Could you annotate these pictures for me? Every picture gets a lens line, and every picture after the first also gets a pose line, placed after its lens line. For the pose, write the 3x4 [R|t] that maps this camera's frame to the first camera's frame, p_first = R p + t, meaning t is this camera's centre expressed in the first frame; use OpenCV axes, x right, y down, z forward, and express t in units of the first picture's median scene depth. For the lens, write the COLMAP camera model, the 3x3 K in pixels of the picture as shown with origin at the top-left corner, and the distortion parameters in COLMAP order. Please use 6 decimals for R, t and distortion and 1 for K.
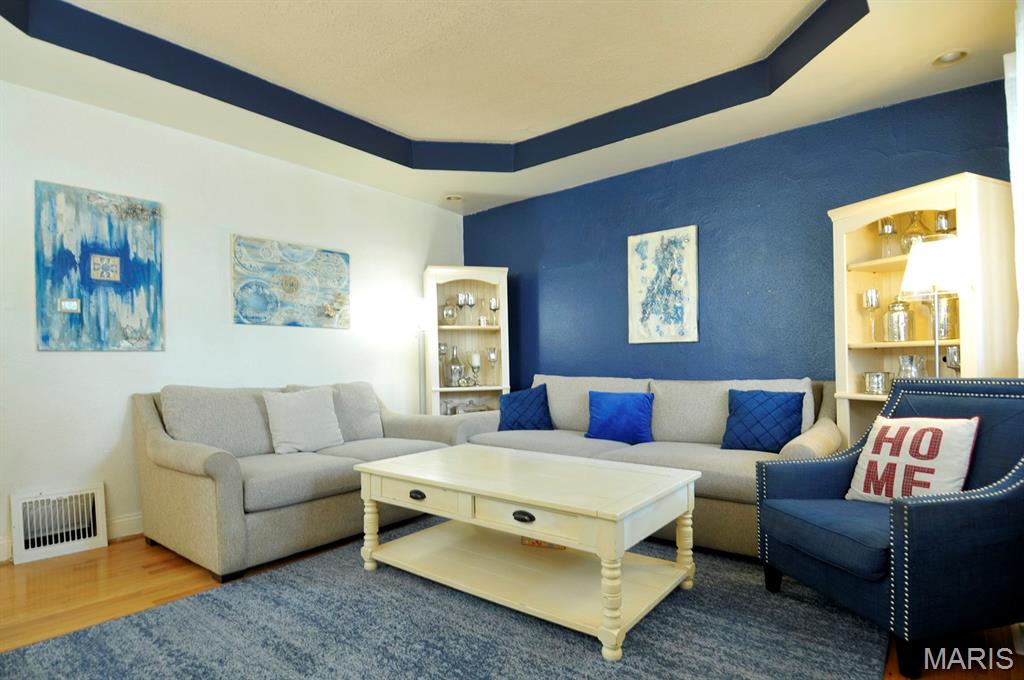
lens RADIAL K [[532.7, 0, 510.7], [0, 532.7, 361.9], [0, 0, 1]] dist [0.038171, -0.039984]
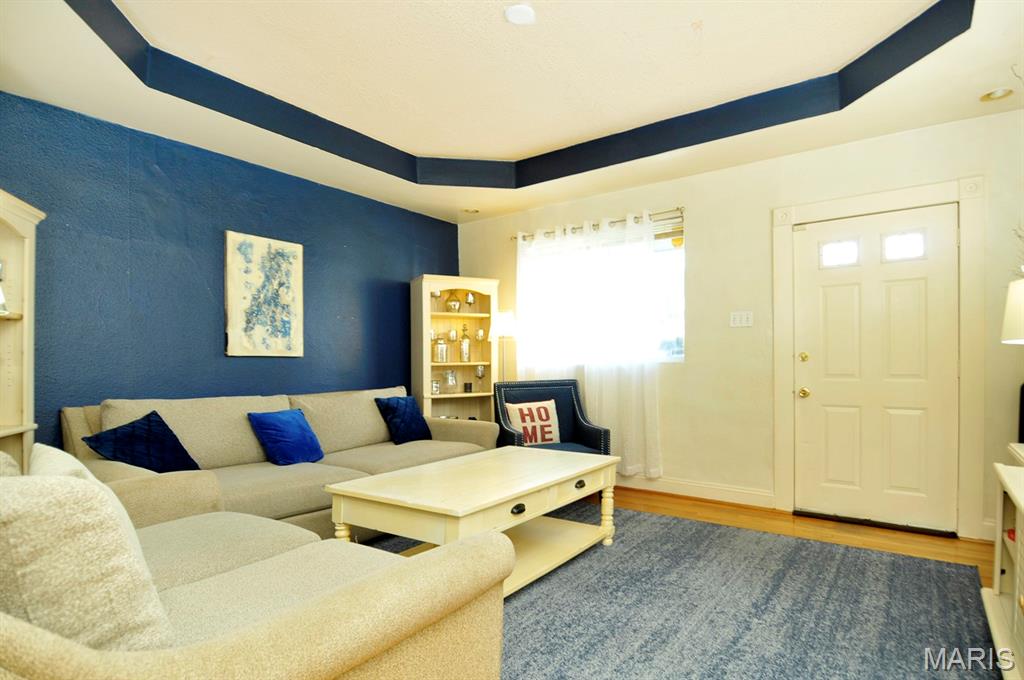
lens RADIAL K [[532.7, 0, 517.7], [0, 532.7, 367.8], [0, 0, 1]] dist [0.038171, -0.039984]
pose [[-0.027891, 0.009925, 0.999562, -0.838891], [0.004725, 0.999941, -0.009797, -0.005529], [-0.999600, 0.004450, -0.027936, 0.729139]]
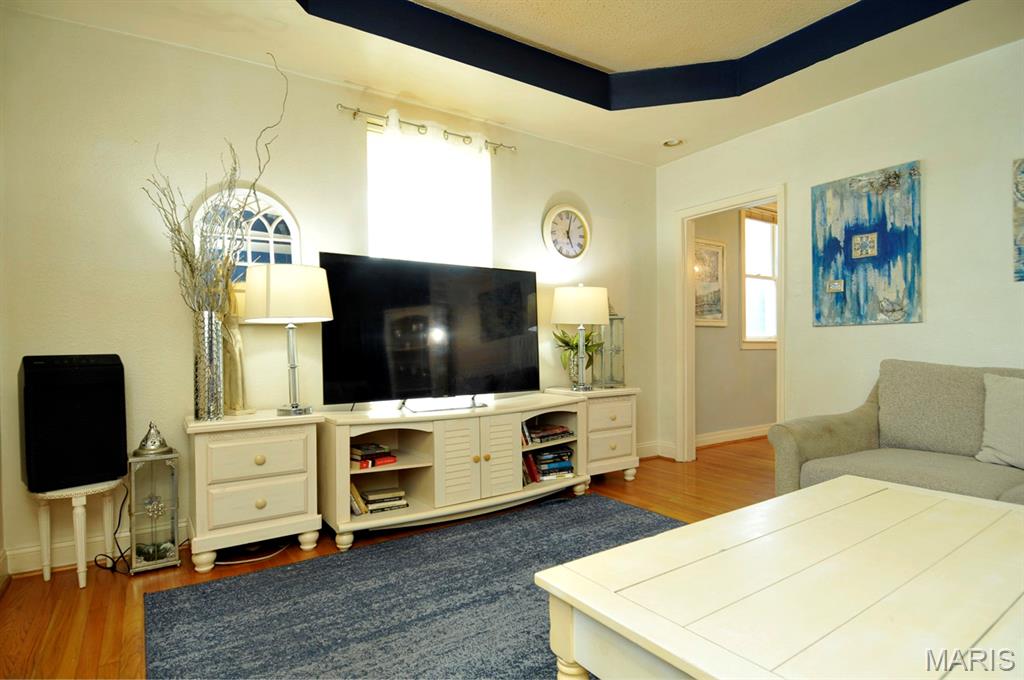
lens RADIAL K [[532.7, 0, 515.3], [0, 532.7, 359.6], [0, 0, 1]] dist [0.038171, -0.039984]
pose [[-0.303571, 0.041640, -0.951898, 0.430825], [0.014970, 0.999130, 0.038932, -0.002716], [0.952691, -0.002432, -0.303930, 0.615020]]
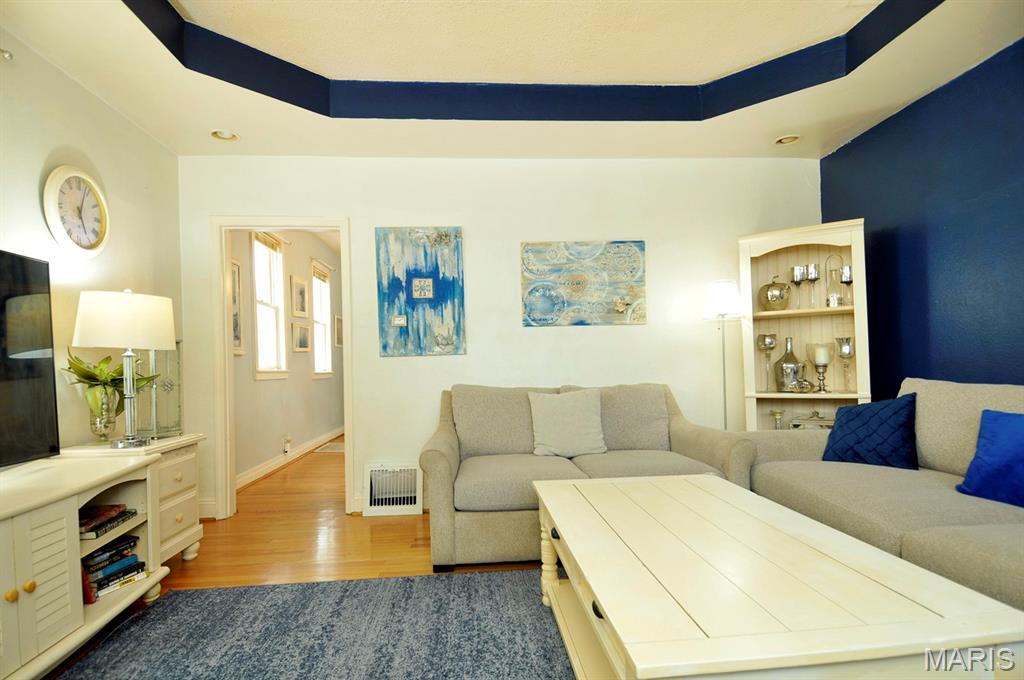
lens RADIAL K [[532.7, 0, 515.2], [0, 532.7, 359.8], [0, 0, 1]] dist [0.038171, -0.039984]
pose [[0.681922, -0.011683, -0.731332, 0.262508], [0.016279, 0.999867, -0.000793, -0.005728], [0.731244, -0.011364, 0.682022, 0.293127]]
